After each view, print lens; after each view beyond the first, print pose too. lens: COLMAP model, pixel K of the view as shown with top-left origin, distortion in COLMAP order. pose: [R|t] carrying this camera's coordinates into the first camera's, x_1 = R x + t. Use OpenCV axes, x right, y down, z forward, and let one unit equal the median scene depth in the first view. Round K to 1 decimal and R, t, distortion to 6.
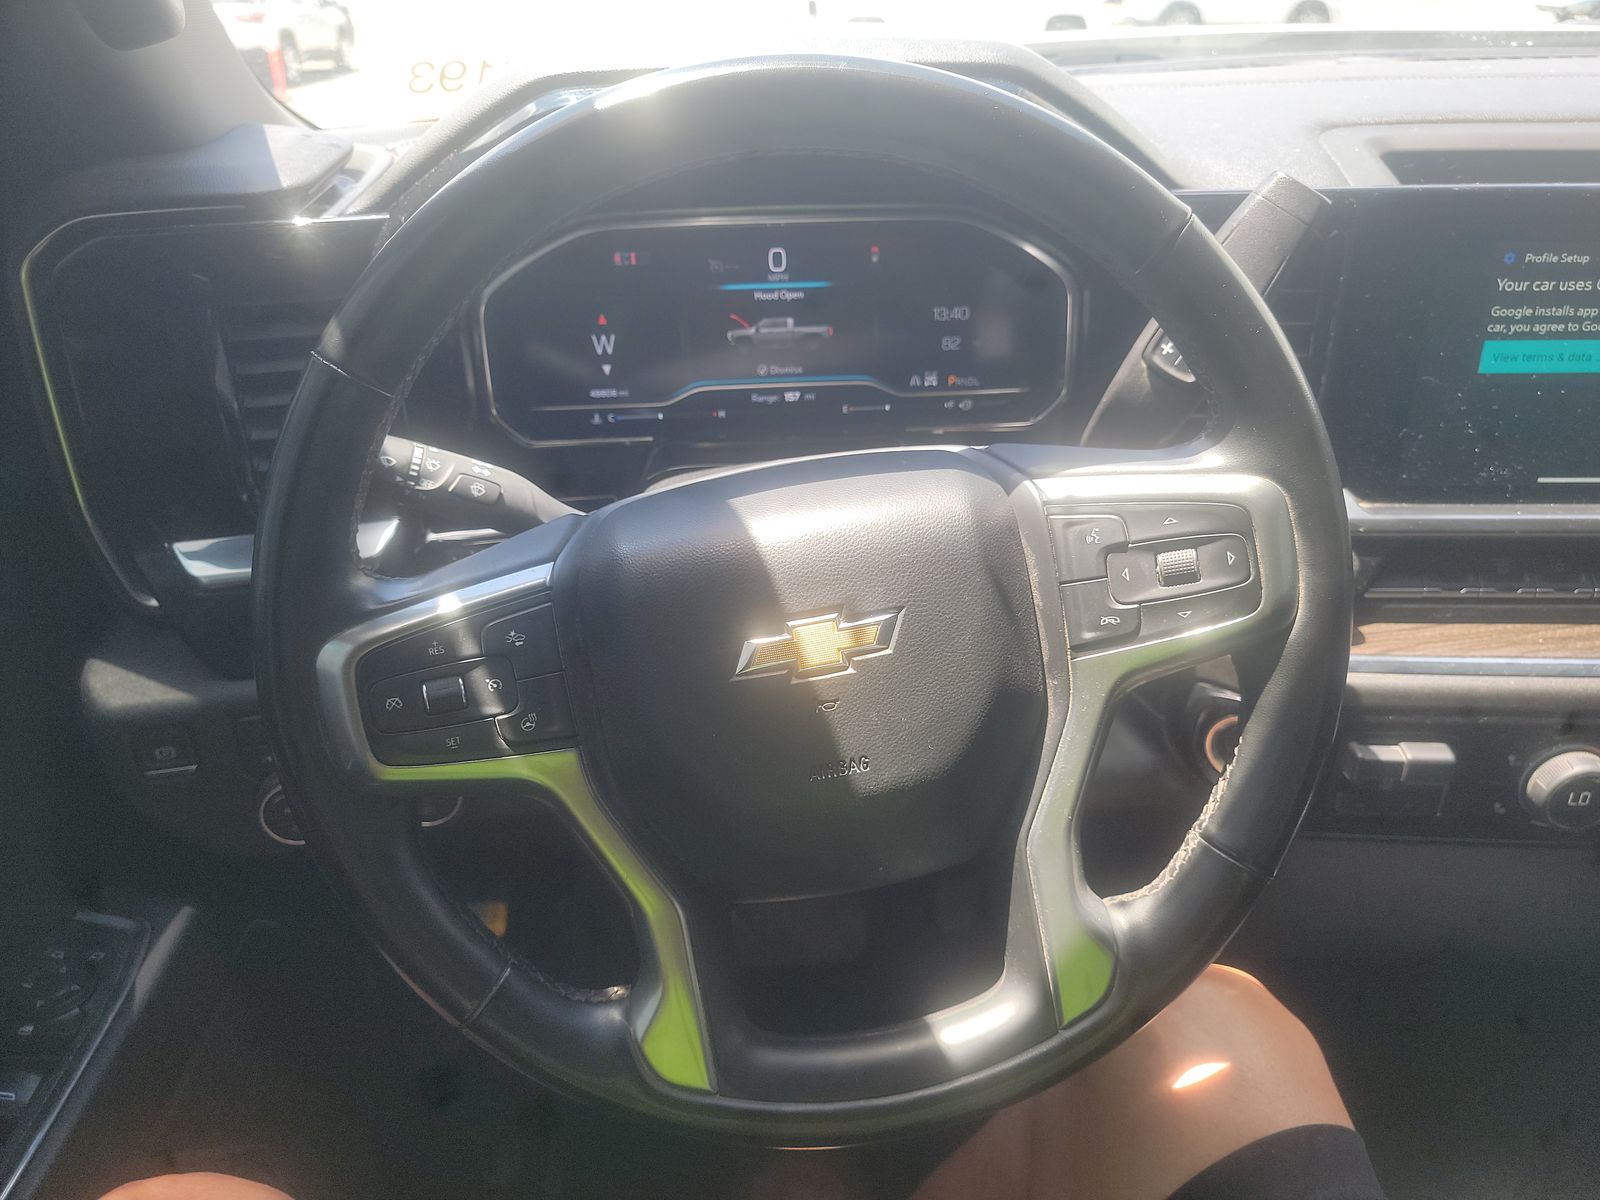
lens RADIAL K [[1141.0, 0, 806.0], [0, 1141.0, 632.3], [0, 0, 1]] dist [0.062844, -0.062255]
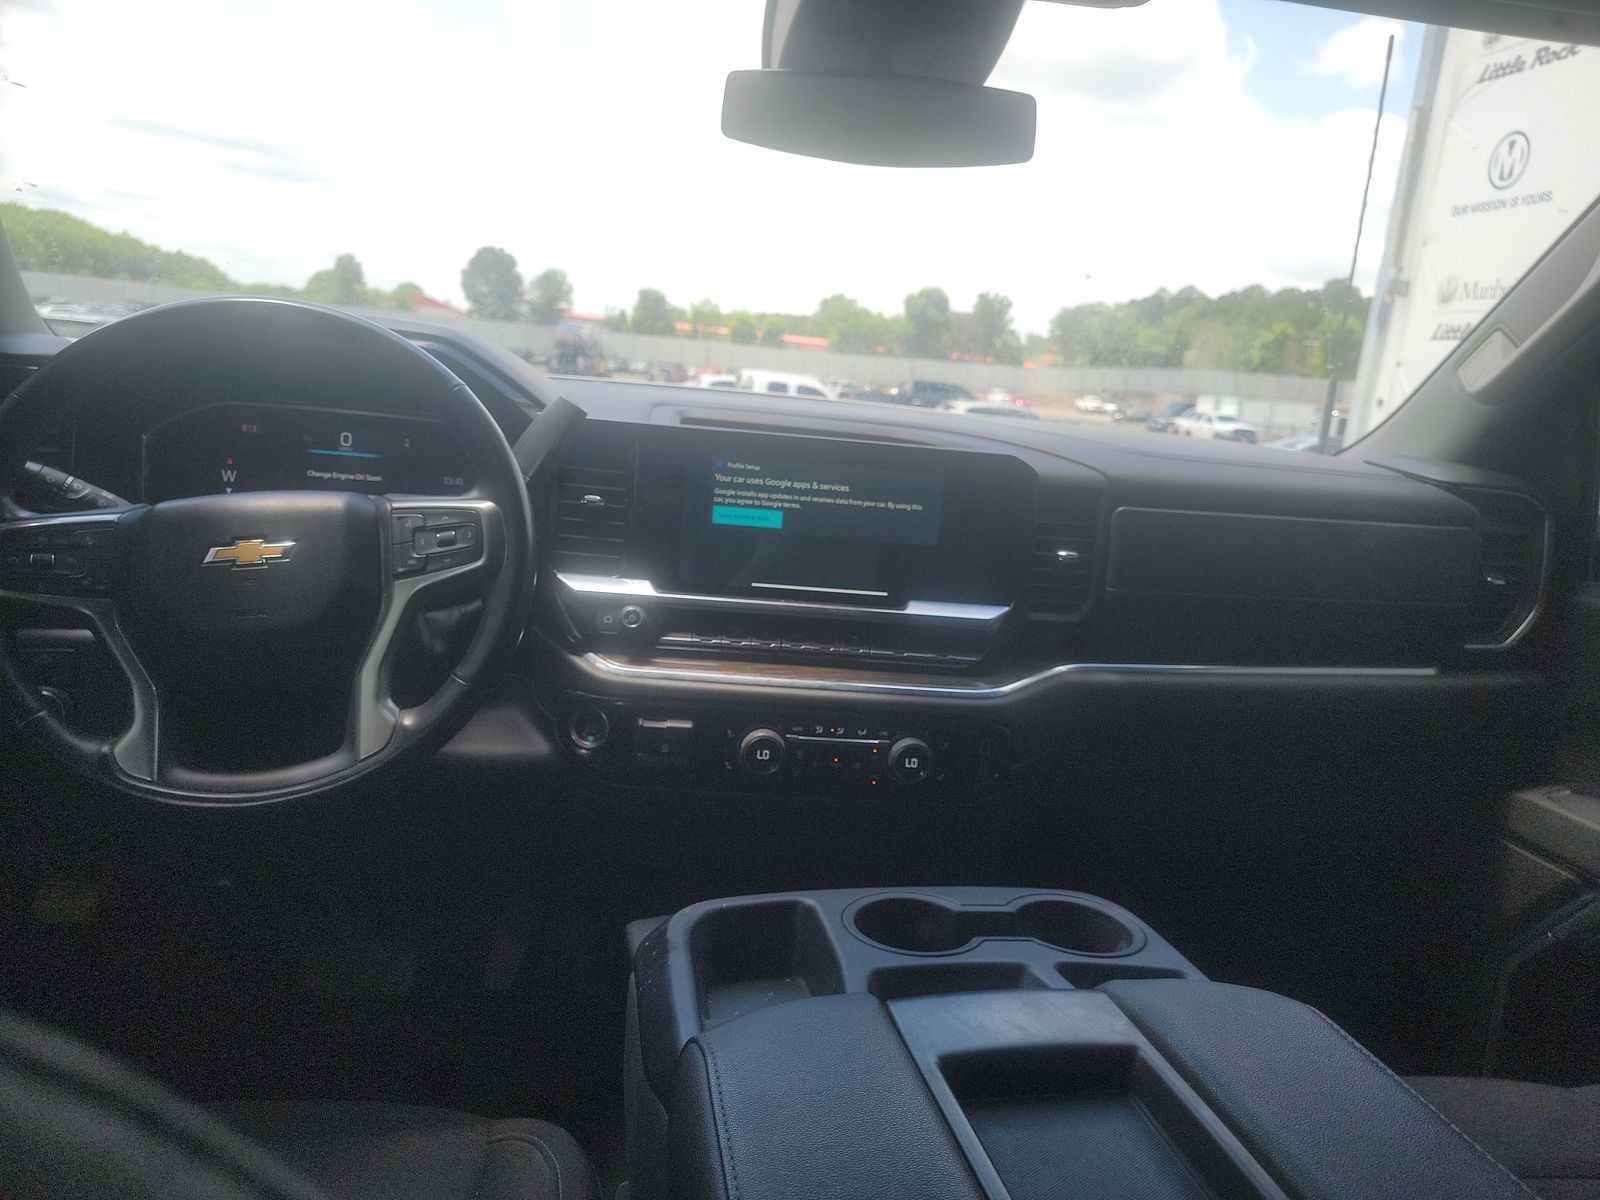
lens RADIAL K [[1141.0, 0, 806.0], [0, 1141.0, 632.3], [0, 0, 1]] dist [0.062844, -0.062255]
pose [[0.986438, 0.079174, 0.143776, 0.482449], [-0.031608, 0.951203, -0.306943, 0.510954], [-0.161062, 0.298235, 0.940805, -0.714686]]
